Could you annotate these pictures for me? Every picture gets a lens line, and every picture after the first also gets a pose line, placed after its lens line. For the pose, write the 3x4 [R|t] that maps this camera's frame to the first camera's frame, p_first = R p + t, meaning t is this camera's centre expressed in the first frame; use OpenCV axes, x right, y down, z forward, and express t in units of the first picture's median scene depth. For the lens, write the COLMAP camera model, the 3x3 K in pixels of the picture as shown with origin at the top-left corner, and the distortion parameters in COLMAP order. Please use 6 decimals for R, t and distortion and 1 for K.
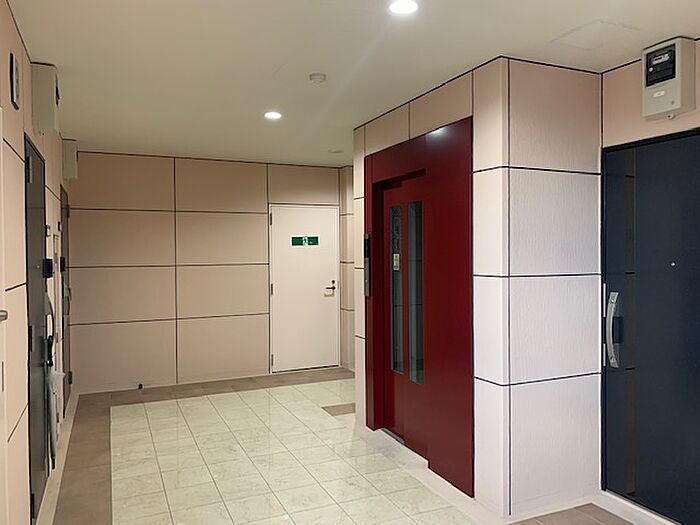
lens RADIAL K [[537.2, 0, 344.4], [0, 537.2, 260.0], [0, 0, 1]] dist [0.034891, -0.036292]
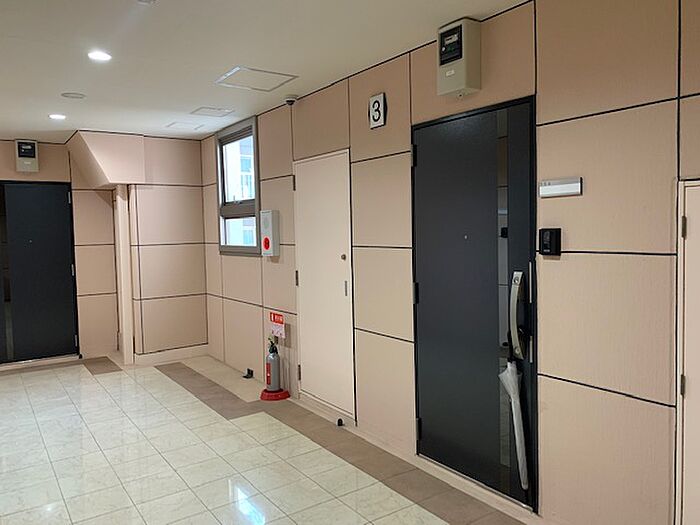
lens RADIAL K [[537.2, 0, 347.7], [0, 537.2, 262.9], [0, 0, 1]] dist [0.034891, -0.036292]
pose [[-0.981993, 0.037908, -0.185076, -0.141789], [0.023020, 0.996371, 0.081943, -0.023190], [0.187510, 0.076207, -0.979302, 1.508156]]
